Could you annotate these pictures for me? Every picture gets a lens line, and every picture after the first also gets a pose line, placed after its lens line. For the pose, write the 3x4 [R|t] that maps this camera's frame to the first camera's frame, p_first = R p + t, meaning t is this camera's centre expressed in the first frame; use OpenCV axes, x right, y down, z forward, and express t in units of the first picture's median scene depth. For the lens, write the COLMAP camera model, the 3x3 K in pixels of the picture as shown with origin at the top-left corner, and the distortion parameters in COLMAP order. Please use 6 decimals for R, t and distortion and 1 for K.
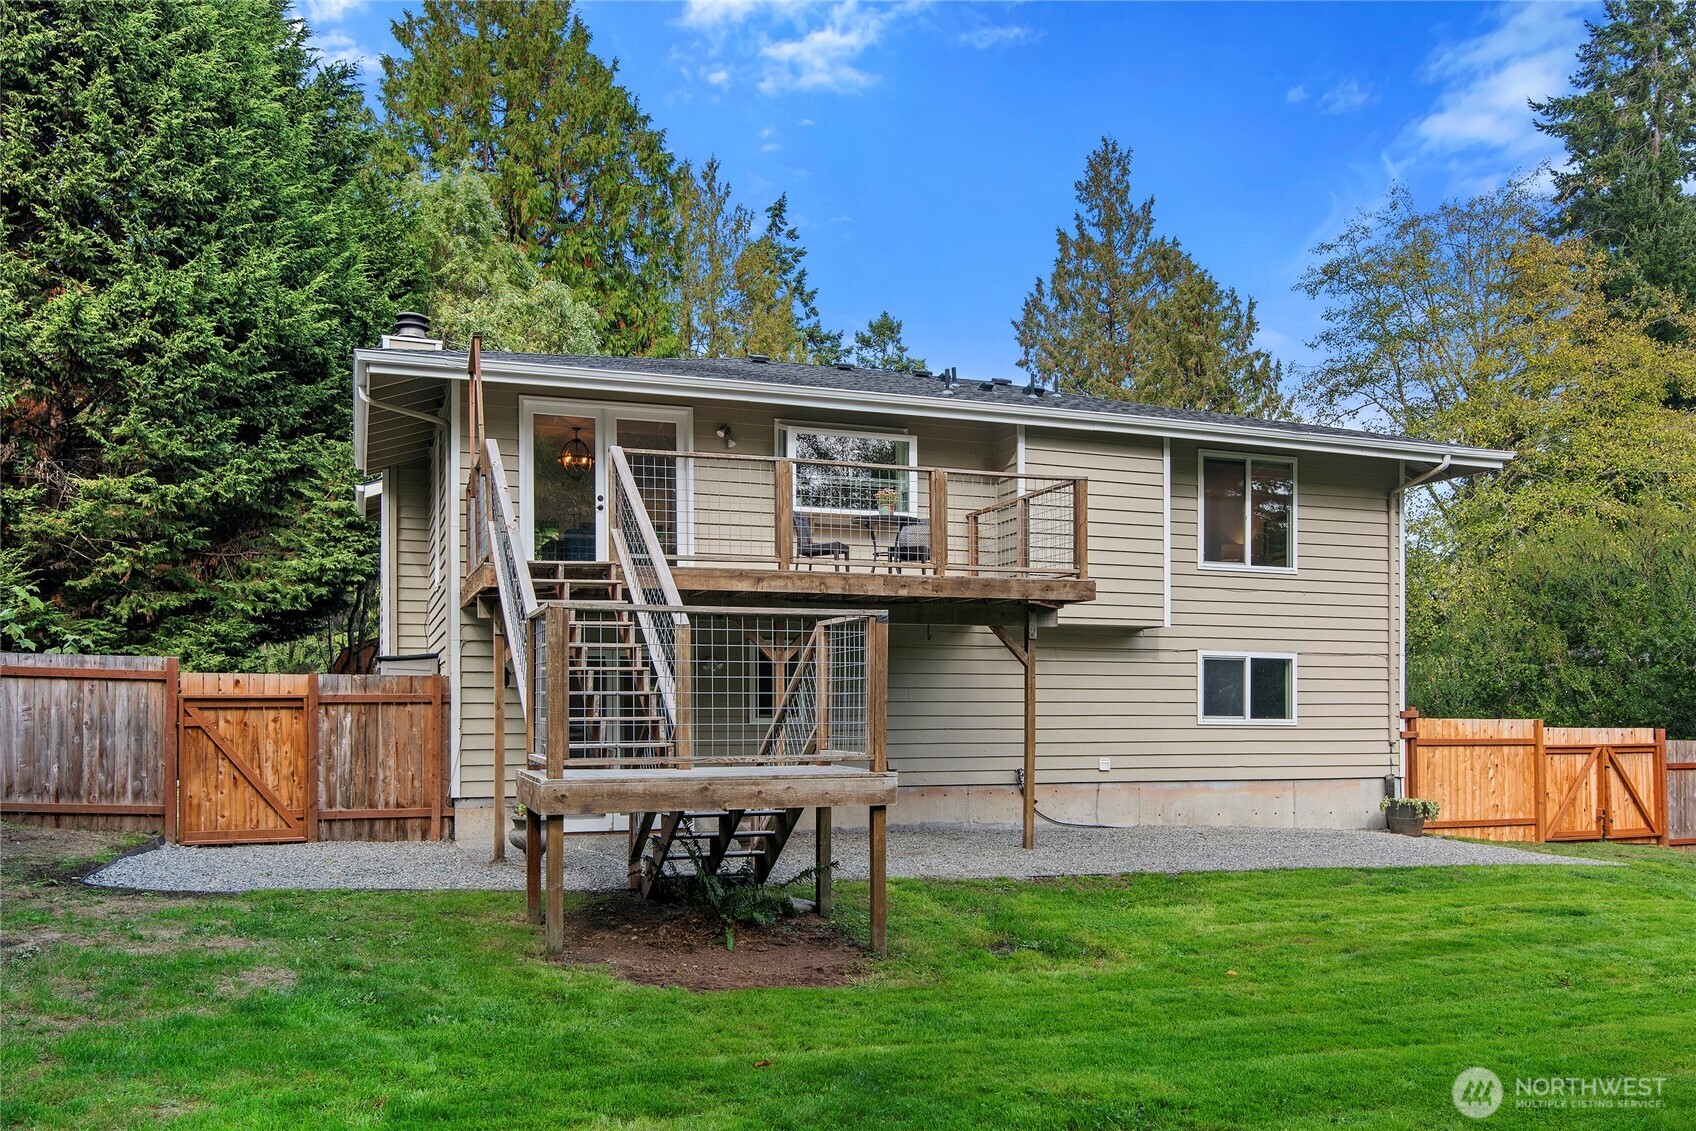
lens RADIAL K [[1322.4, 0, 847.4], [0, 1322.4, 724.4], [0, 0, 1]] dist [-0.001100, -0.001640]
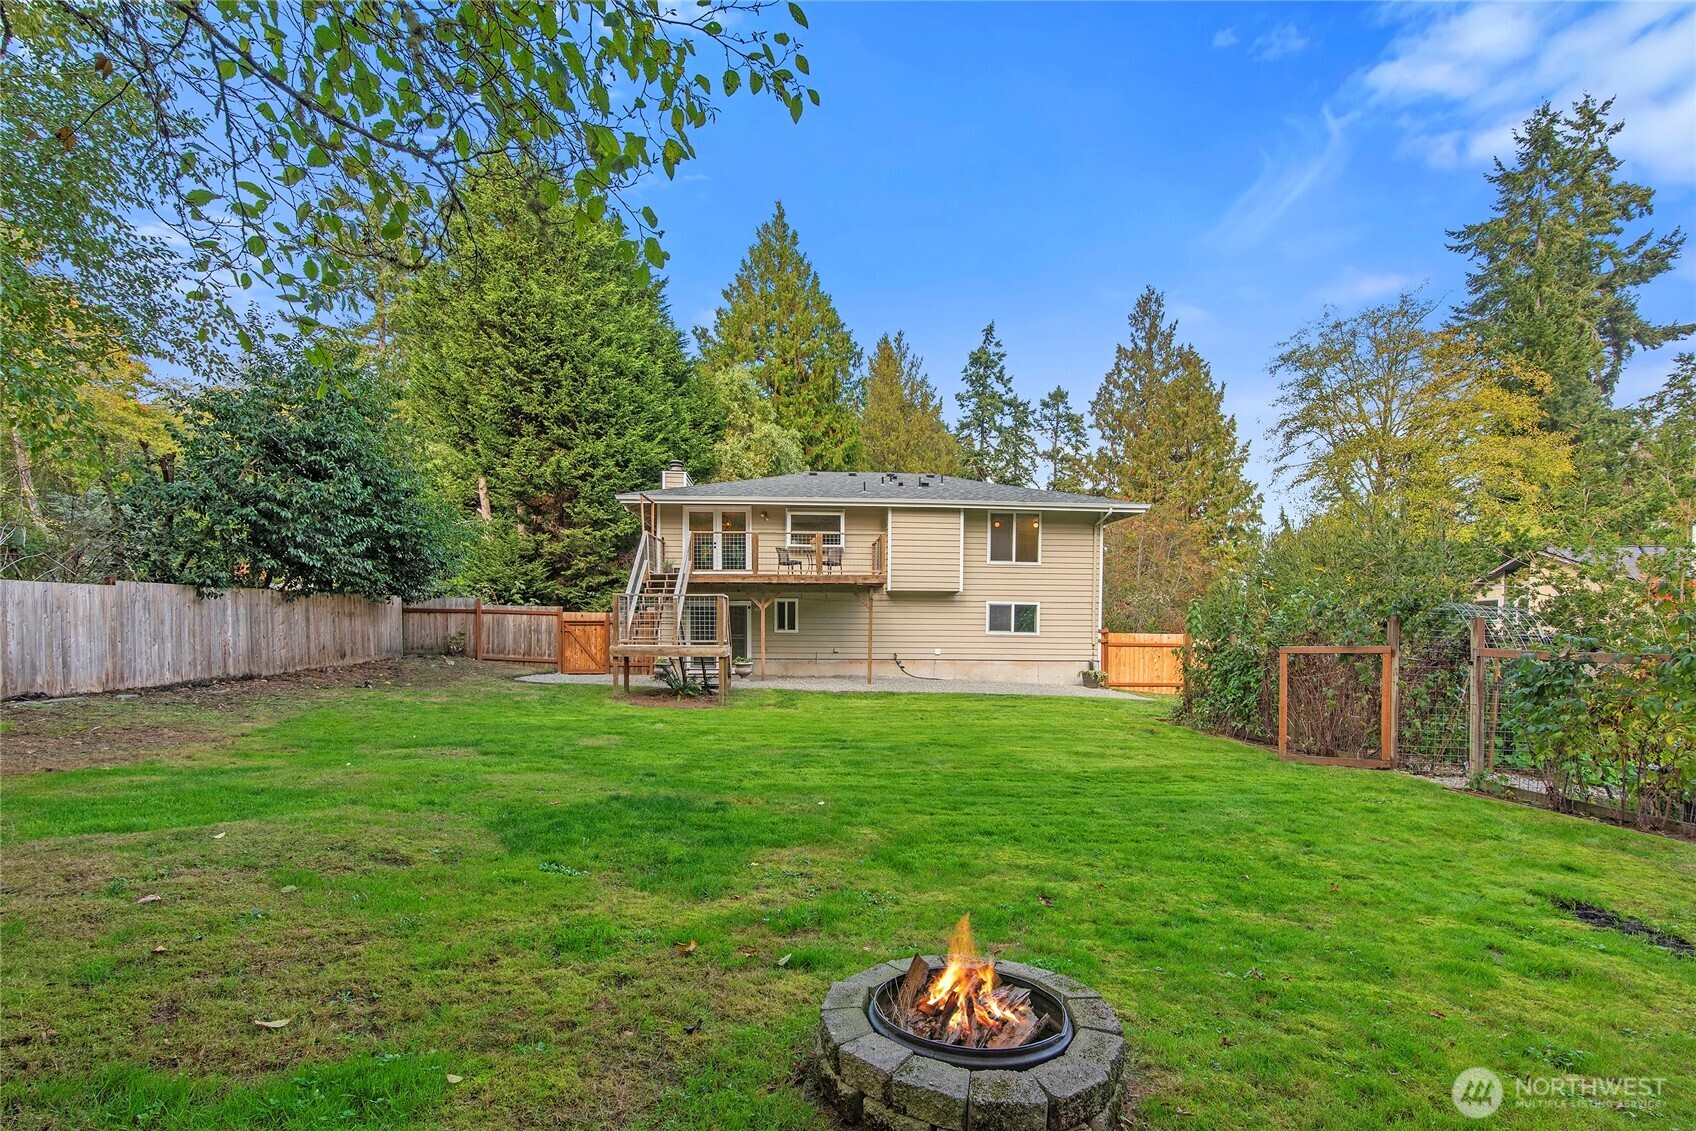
lens RADIAL K [[813.5, 0, 841.5], [0, 813.5, 661.0], [0, 0, 1]] dist [0.002582, 0.000633]
pose [[0.961494, 0.016851, -0.274307, 0.323093], [-0.009050, 0.999518, 0.029681, 0.004567], [0.274675, -0.026056, 0.961184, -0.299875]]
